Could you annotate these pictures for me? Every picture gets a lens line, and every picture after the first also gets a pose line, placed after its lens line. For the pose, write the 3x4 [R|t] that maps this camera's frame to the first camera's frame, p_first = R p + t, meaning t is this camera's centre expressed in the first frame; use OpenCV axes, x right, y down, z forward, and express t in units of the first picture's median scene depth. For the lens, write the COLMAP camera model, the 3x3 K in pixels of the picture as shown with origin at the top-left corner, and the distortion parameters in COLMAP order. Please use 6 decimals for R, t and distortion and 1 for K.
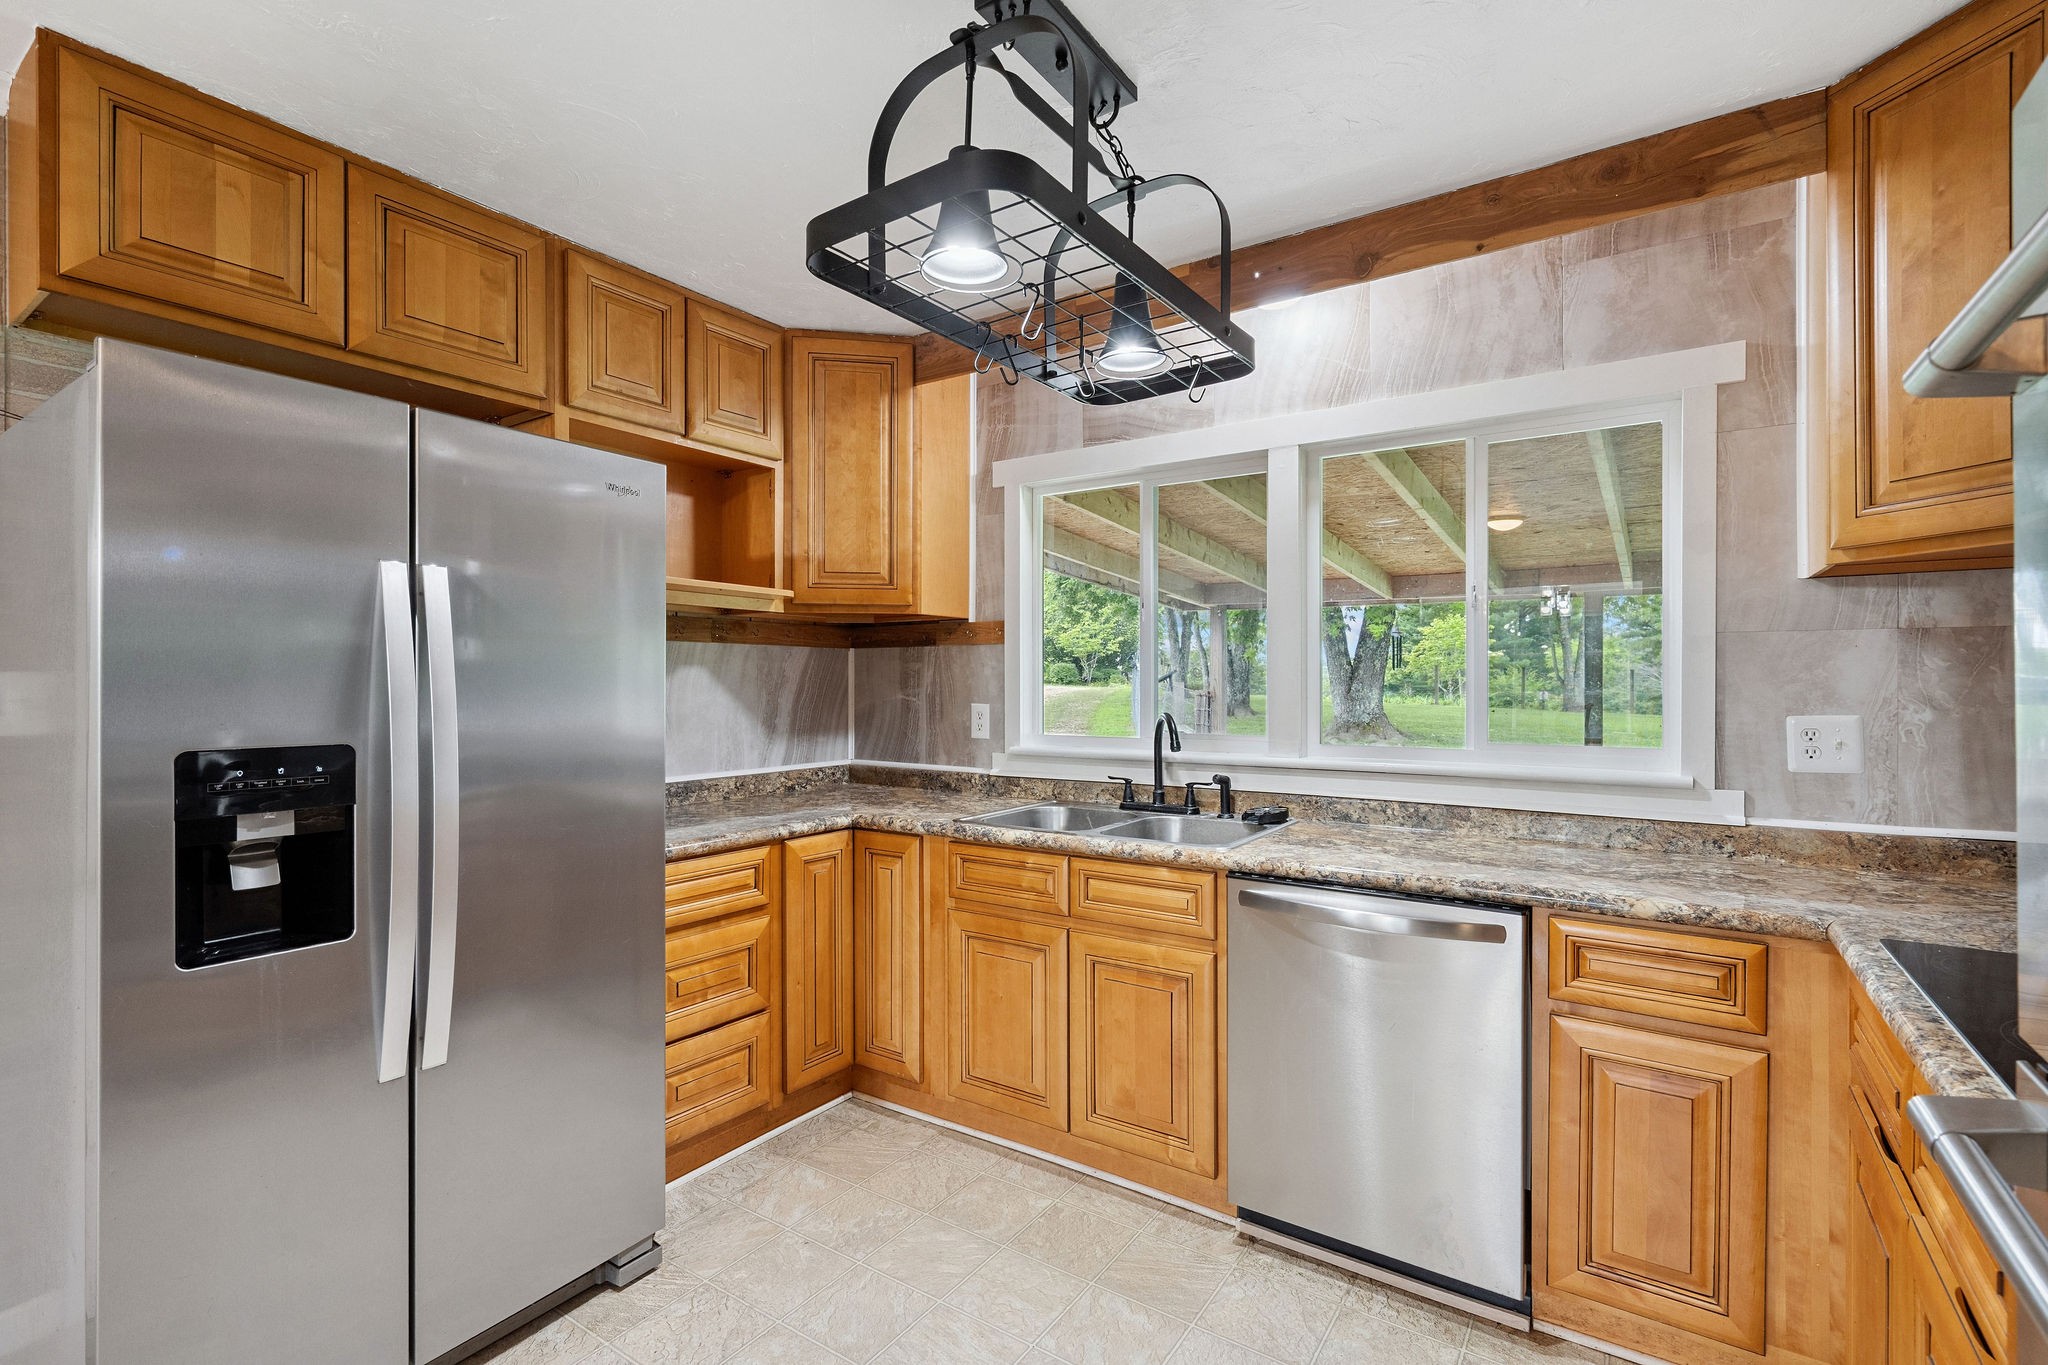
lens RADIAL K [[871.3, 0, 1024.0], [0, 871.3, 682.5], [0, 0, 1]] dist [-0.002000, 0.000551]
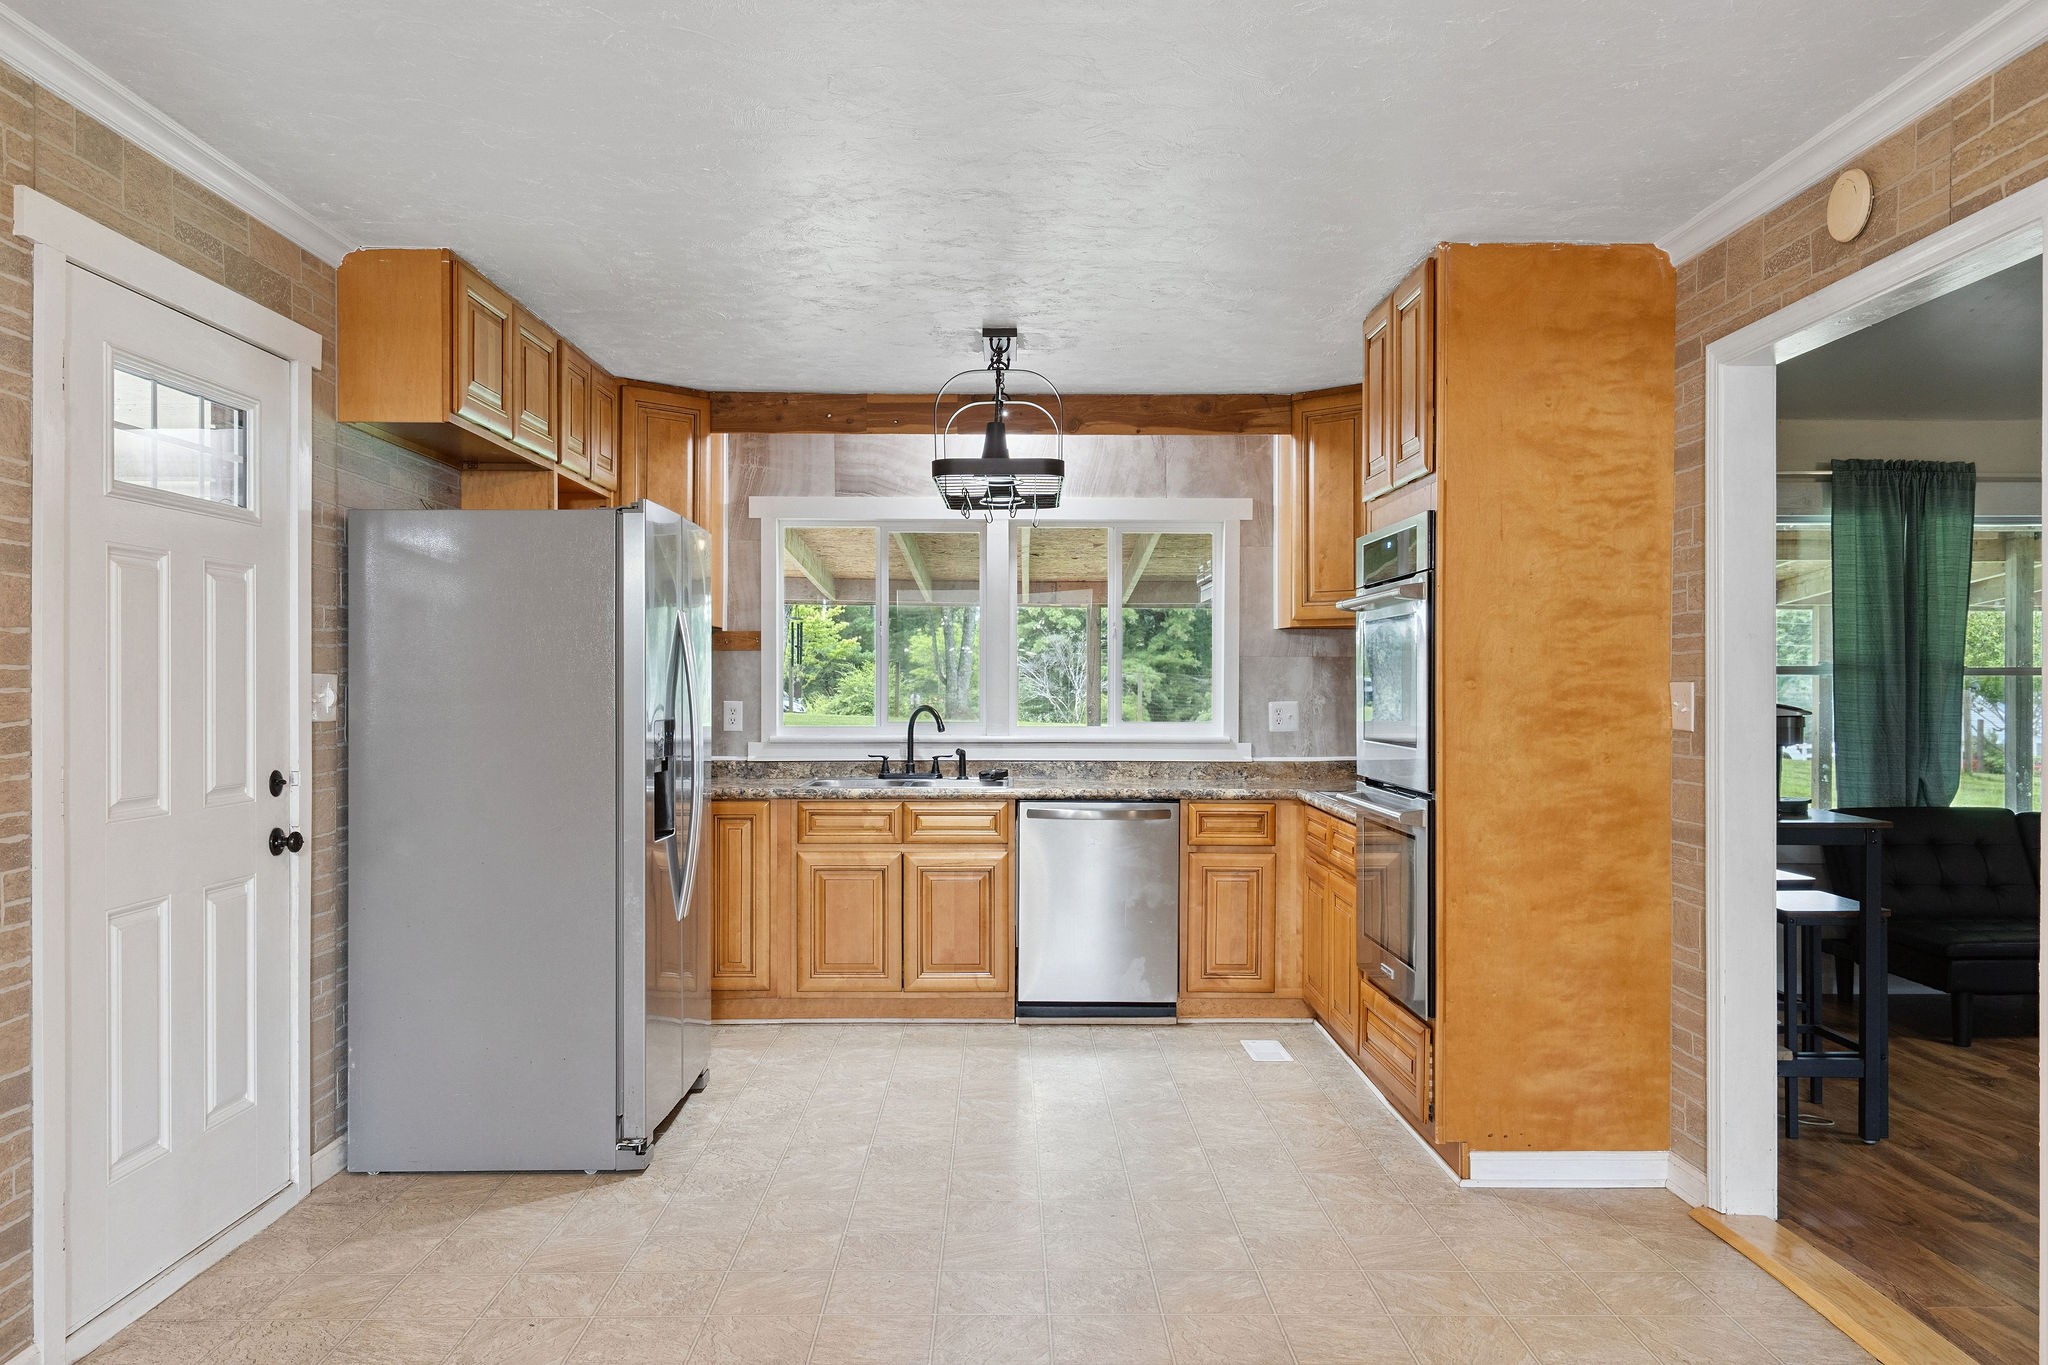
lens RADIAL K [[951.4, 0, 1024.0], [0, 951.4, 682.5], [0, 0, 1]] dist [0.001871, 0.000464]
pose [[0.868324, 0.002614, 0.495990, -0.578395], [-0.002231, 0.999997, -0.001364, 0.000614], [-0.495992, 0.000078, 0.868327, -0.500447]]
